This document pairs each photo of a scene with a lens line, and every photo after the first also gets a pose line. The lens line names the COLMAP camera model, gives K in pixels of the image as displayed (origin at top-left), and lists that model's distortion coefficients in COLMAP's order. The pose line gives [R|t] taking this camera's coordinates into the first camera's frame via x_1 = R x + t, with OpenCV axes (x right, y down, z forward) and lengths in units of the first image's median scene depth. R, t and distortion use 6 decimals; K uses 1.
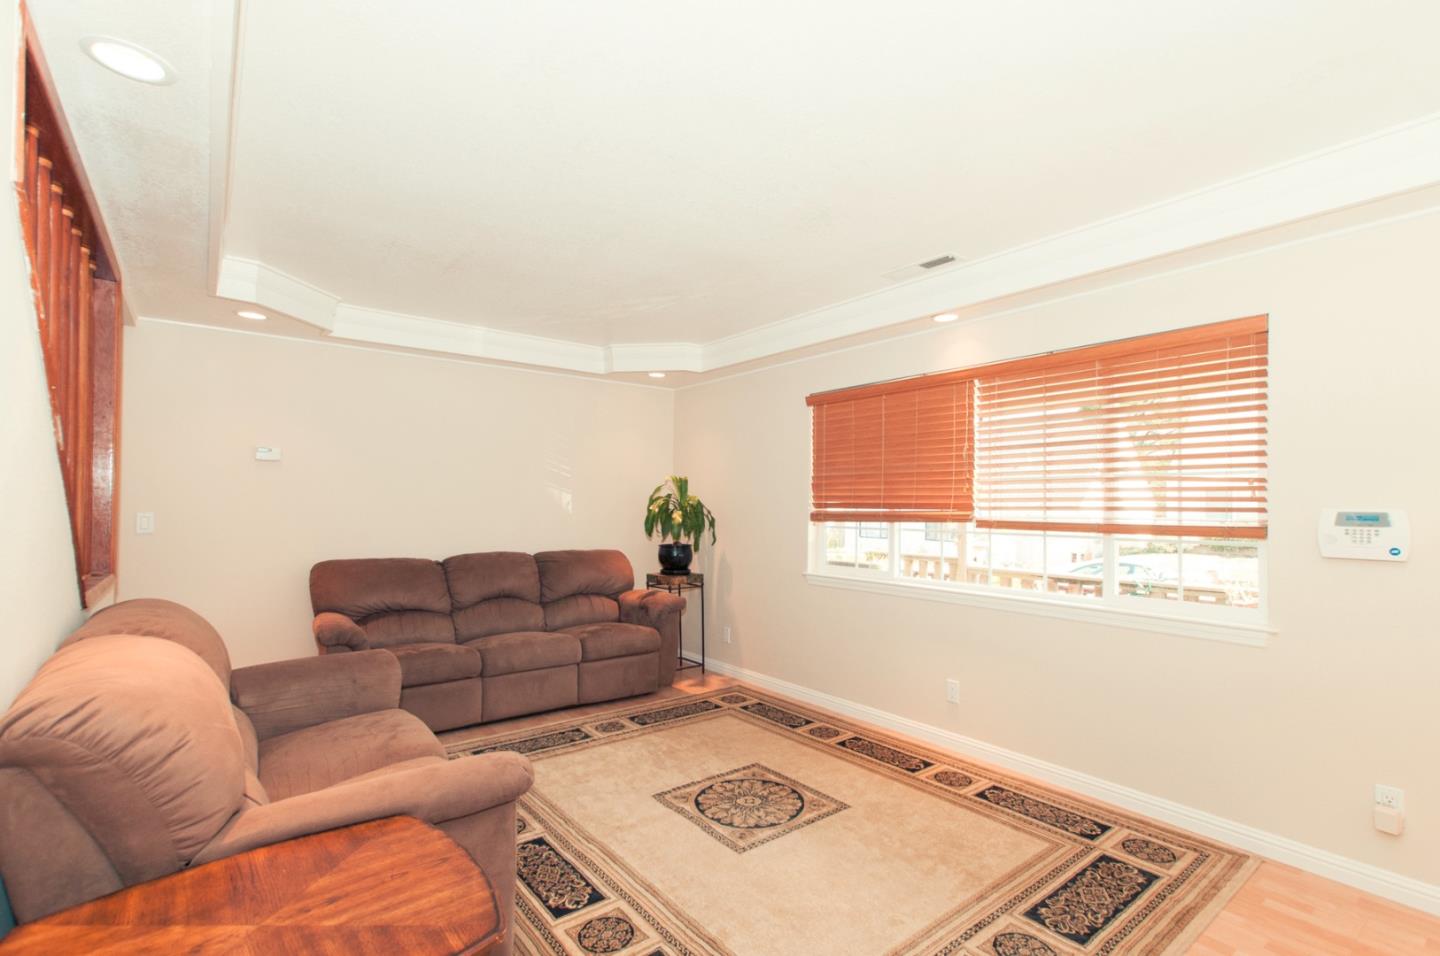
lens RADIAL K [[663.9, 0, 723.0], [0, 663.9, 499.9], [0, 0, 1]] dist [-0.056752, 0.031200]
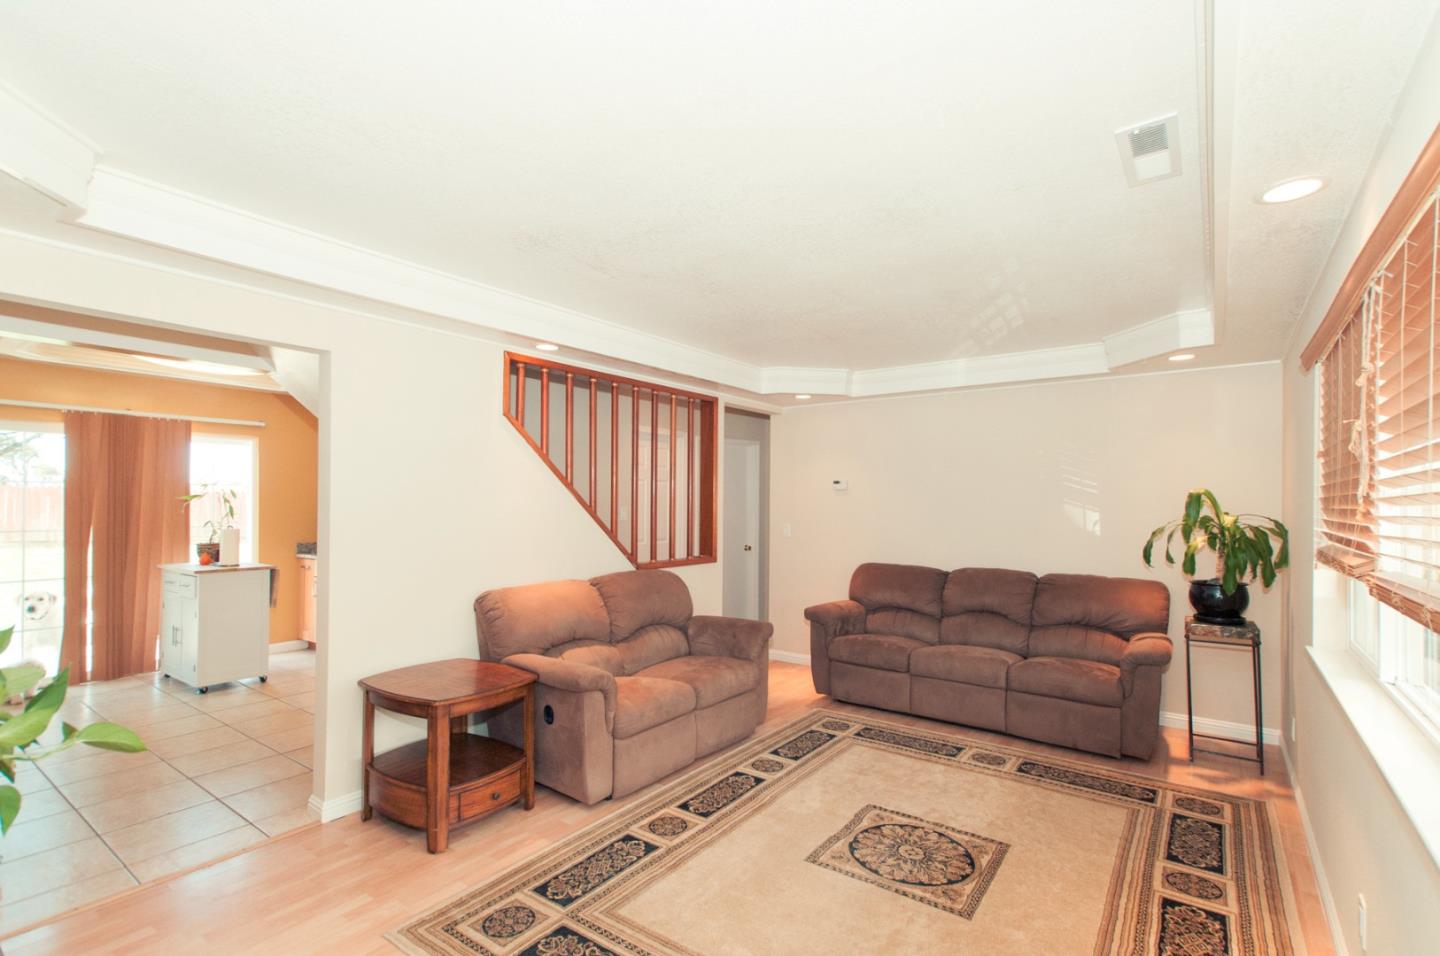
lens RADIAL K [[663.9, 0, 723.0], [0, 663.9, 499.9], [0, 0, 1]] dist [-0.056752, 0.031200]
pose [[0.267991, -0.008442, -0.963384, 0.636286], [-0.008831, 0.999898, -0.011219, -0.015970], [0.963381, 0.011515, 0.267889, 0.370227]]
